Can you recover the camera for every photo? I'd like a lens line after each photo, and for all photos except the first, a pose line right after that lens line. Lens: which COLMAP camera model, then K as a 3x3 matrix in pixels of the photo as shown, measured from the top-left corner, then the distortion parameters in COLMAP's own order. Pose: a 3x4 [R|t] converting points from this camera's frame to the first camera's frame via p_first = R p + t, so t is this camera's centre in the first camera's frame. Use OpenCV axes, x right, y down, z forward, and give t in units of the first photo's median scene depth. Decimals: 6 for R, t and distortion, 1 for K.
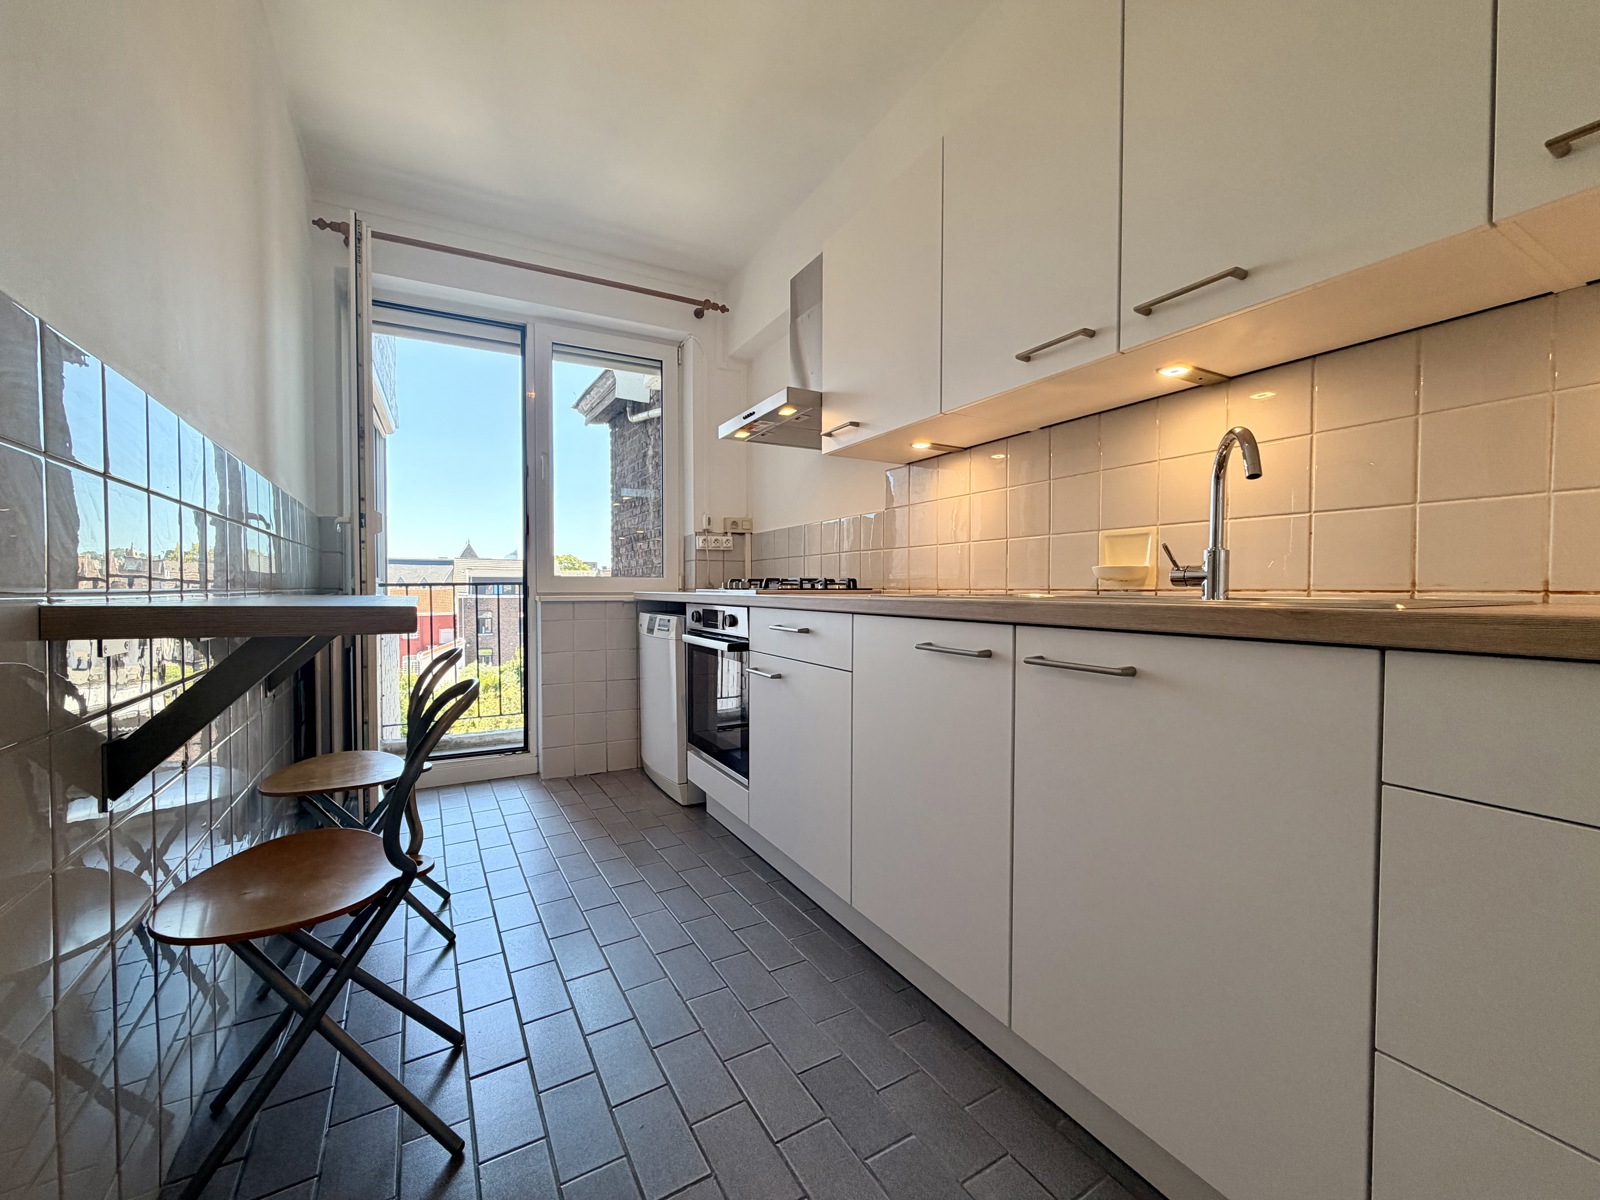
lens RADIAL K [[637.2, 0, 793.5], [0, 637.2, 604.5], [0, 0, 1]] dist [-0.002706, 0.000151]
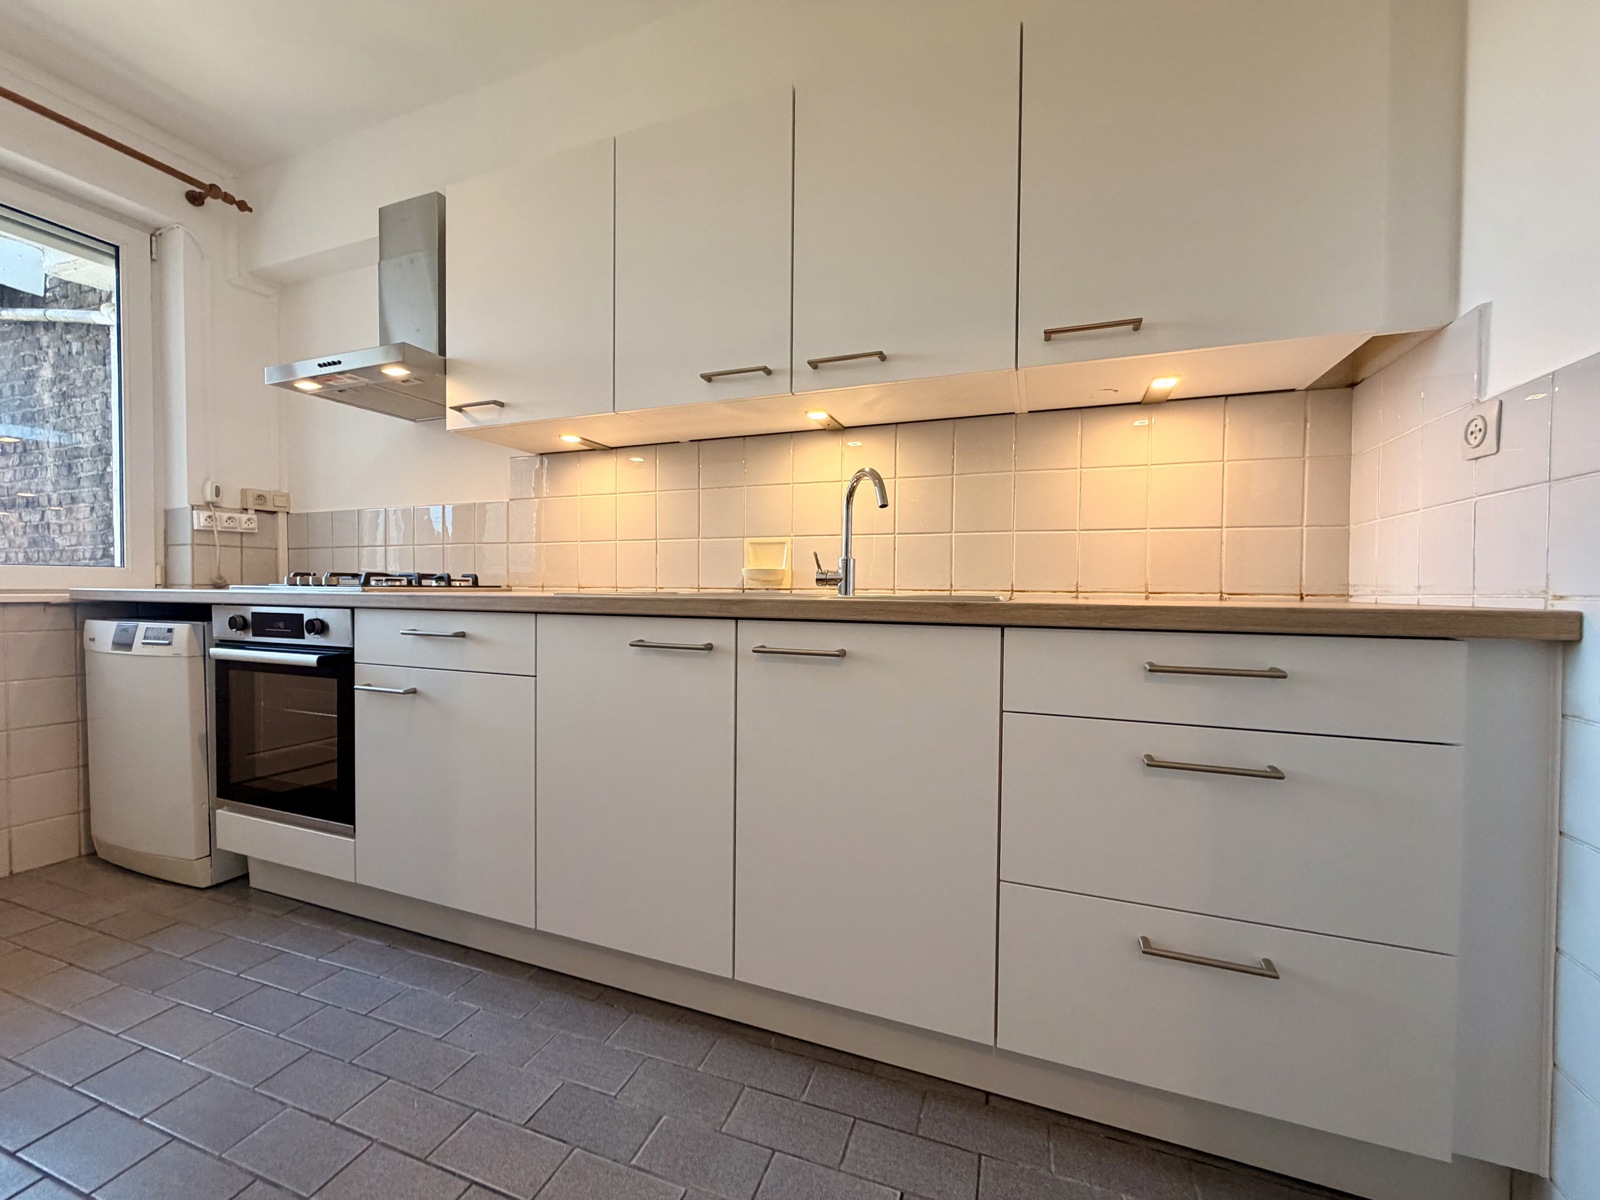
lens RADIAL K [[637.2, 0, 797.9], [0, 637.2, 604.6], [0, 0, 1]] dist [-0.002706, 0.000151]
pose [[0.766735, -0.013832, 0.641815, -0.151454], [0.010724, 0.999904, 0.008738, -0.001749], [-0.641874, 0.000183, 0.766810, 0.034162]]
